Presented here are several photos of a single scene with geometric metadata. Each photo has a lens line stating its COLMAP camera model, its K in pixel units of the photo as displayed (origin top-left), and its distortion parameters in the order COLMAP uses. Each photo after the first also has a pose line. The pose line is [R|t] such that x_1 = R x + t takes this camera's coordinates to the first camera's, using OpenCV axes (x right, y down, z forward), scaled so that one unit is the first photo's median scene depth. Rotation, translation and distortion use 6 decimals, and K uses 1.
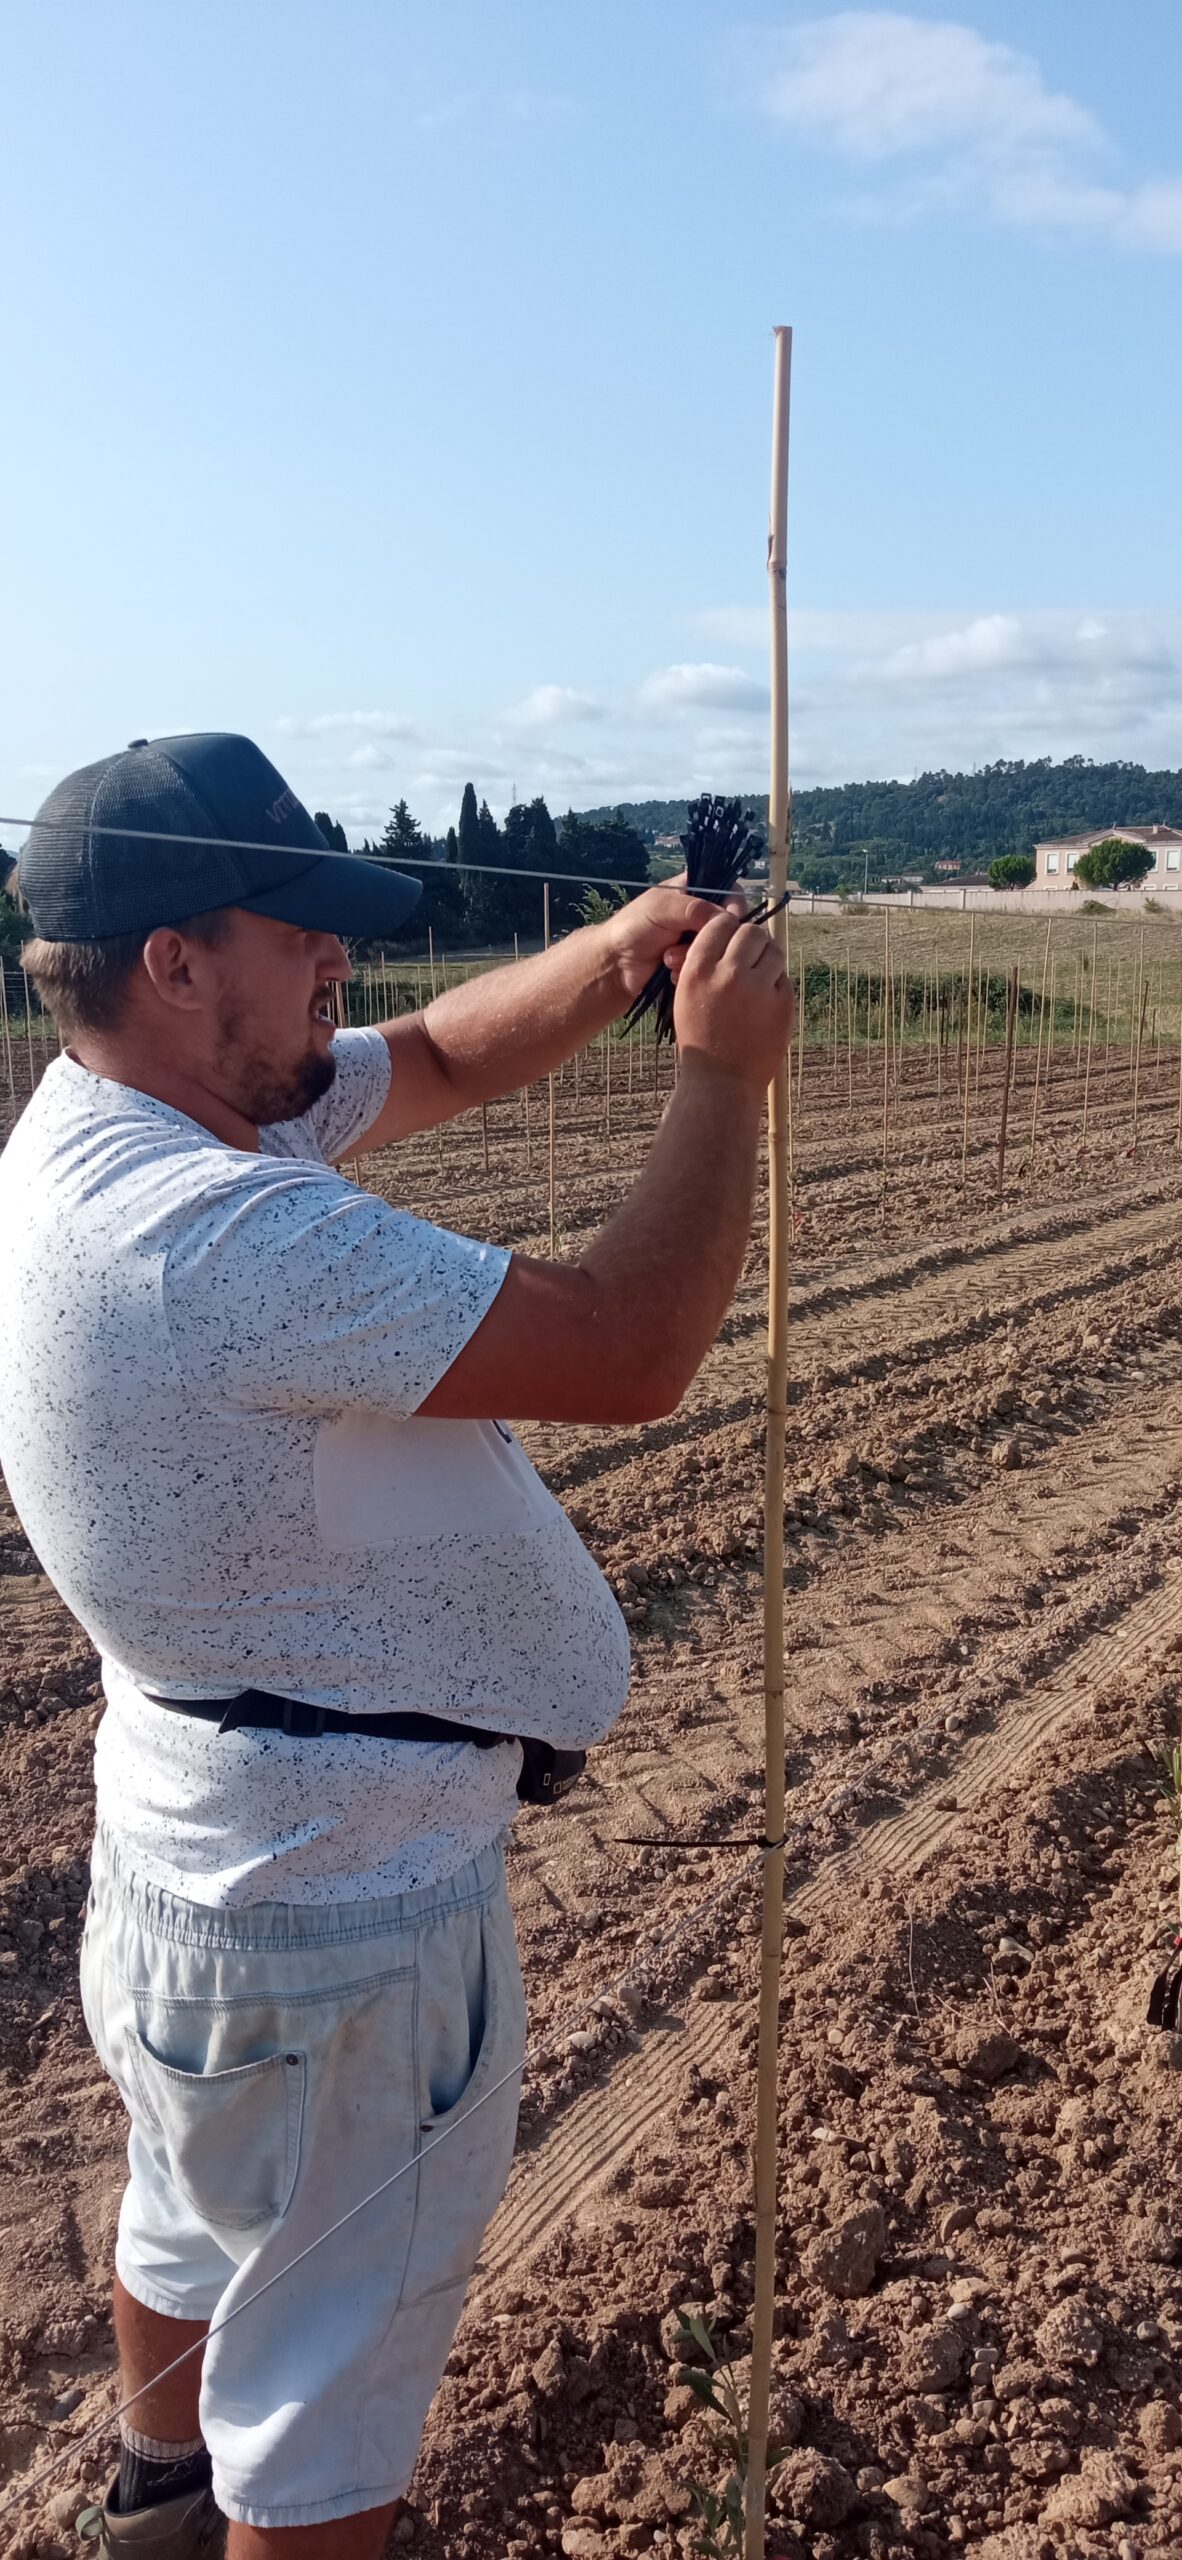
lens RADIAL K [[2089.6, 0, 591.0], [0, 2089.6, 1280.0], [0, 0, 1]] dist [0.128239, -0.255802]
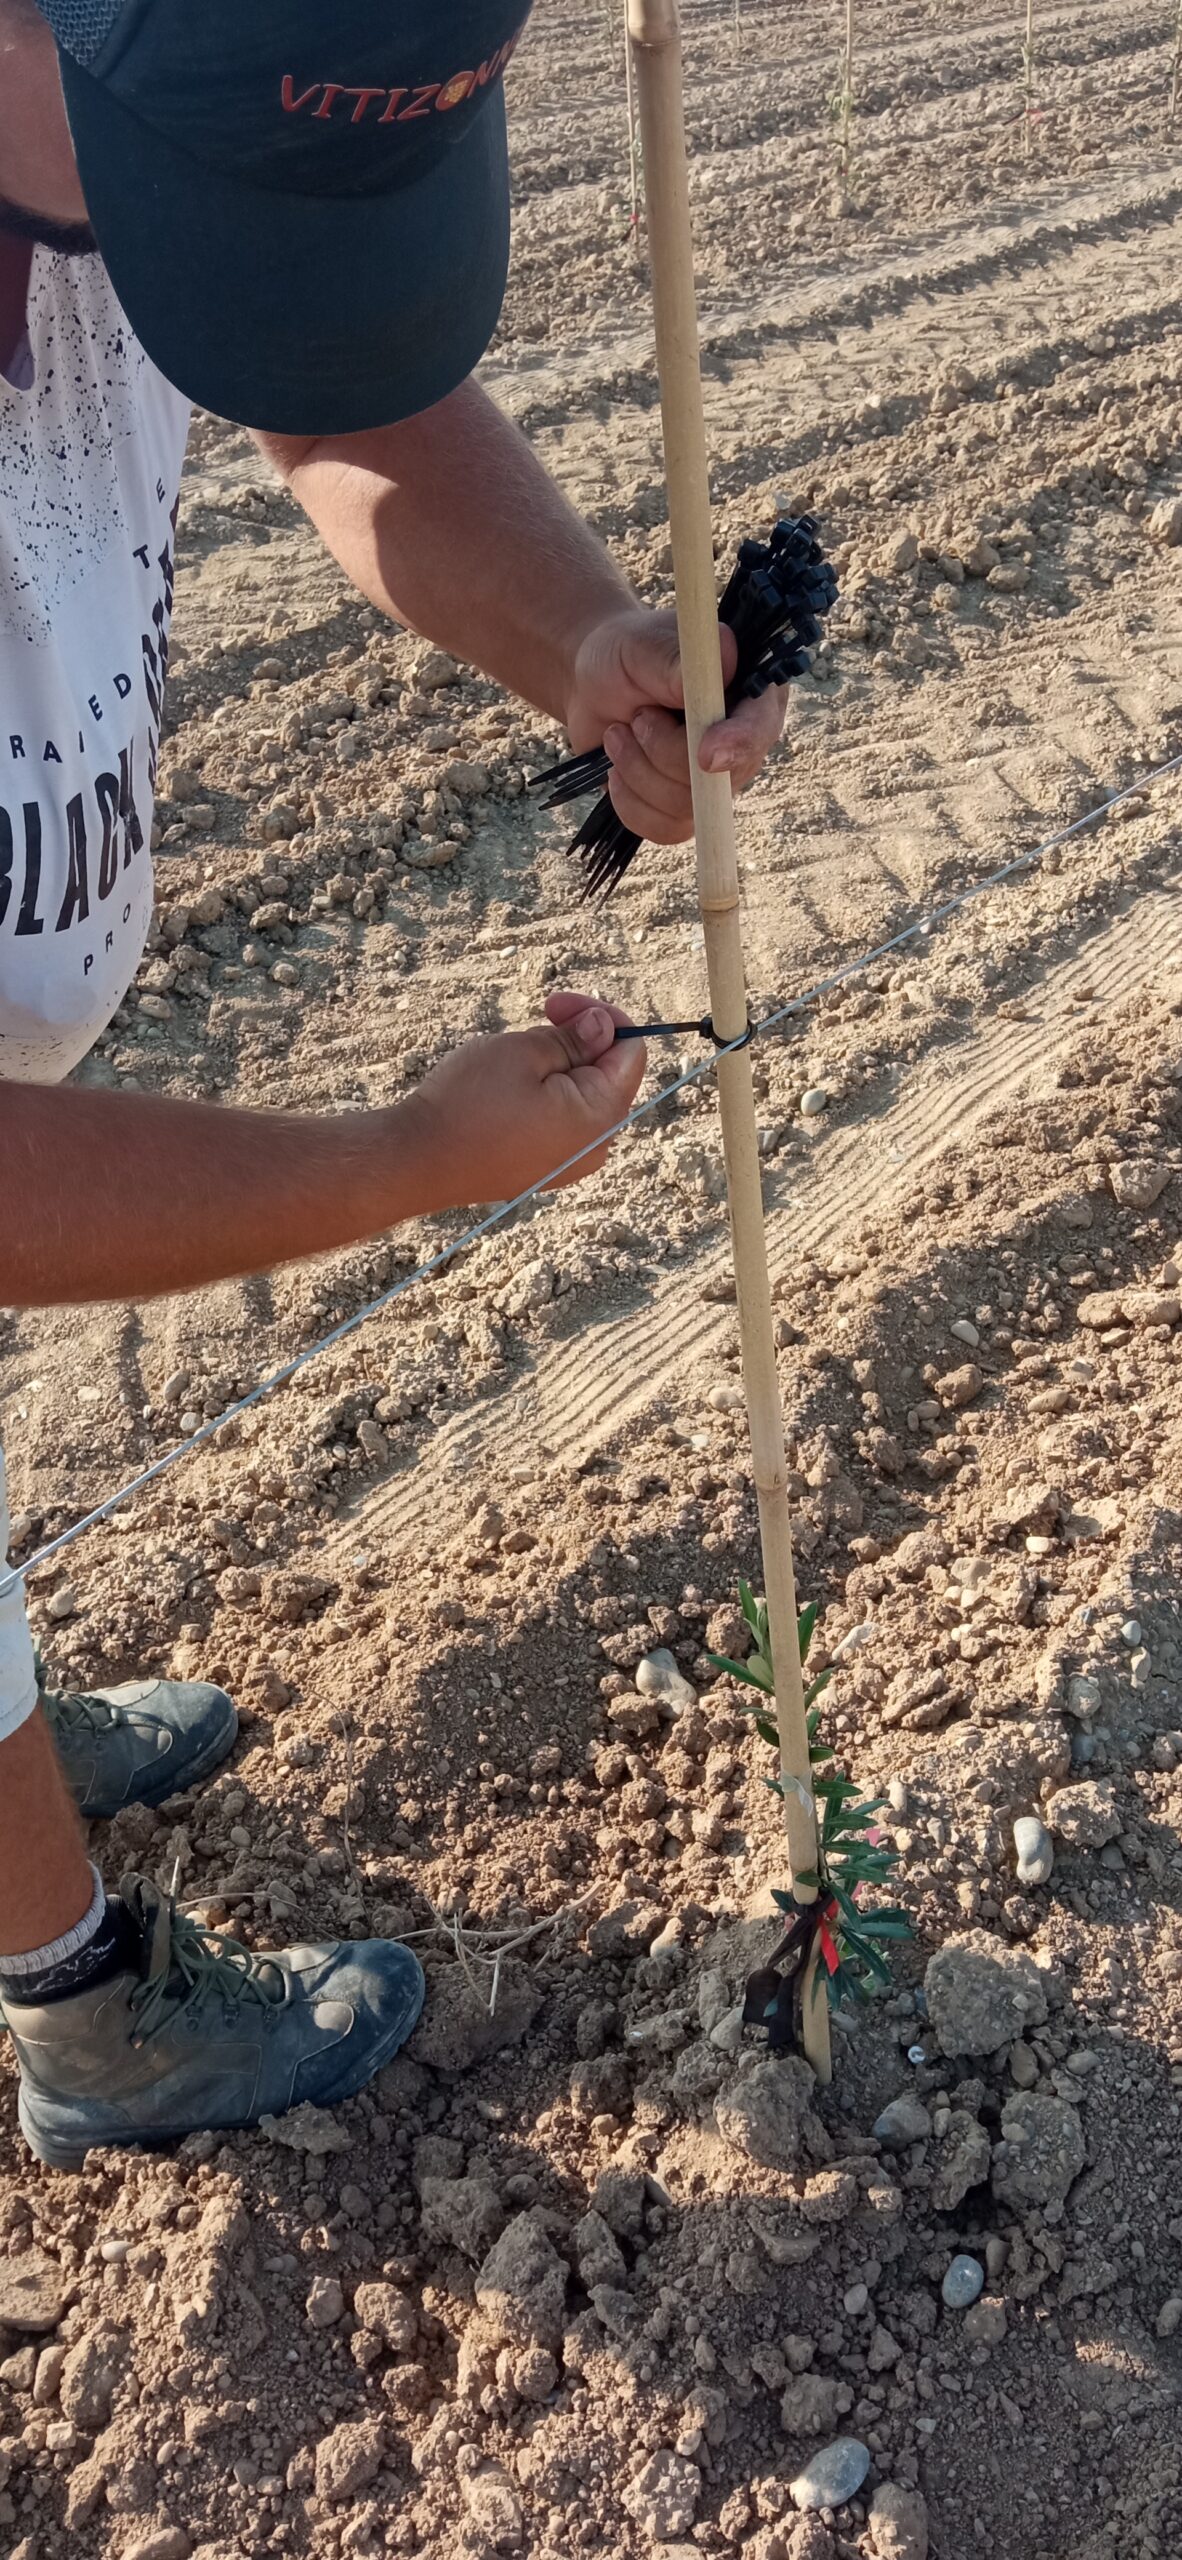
lens RADIAL K [[2089.6, 0, 591.0], [0, 2089.6, 1280.0], [0, 0, 1]] dist [0.128239, -0.255802]
pose [[0.987653, 0.037309, -0.152149, 0.172628], [0.035554, 0.892498, 0.449647, -0.013880], [0.152569, -0.449505, 0.880152, 0.375462]]
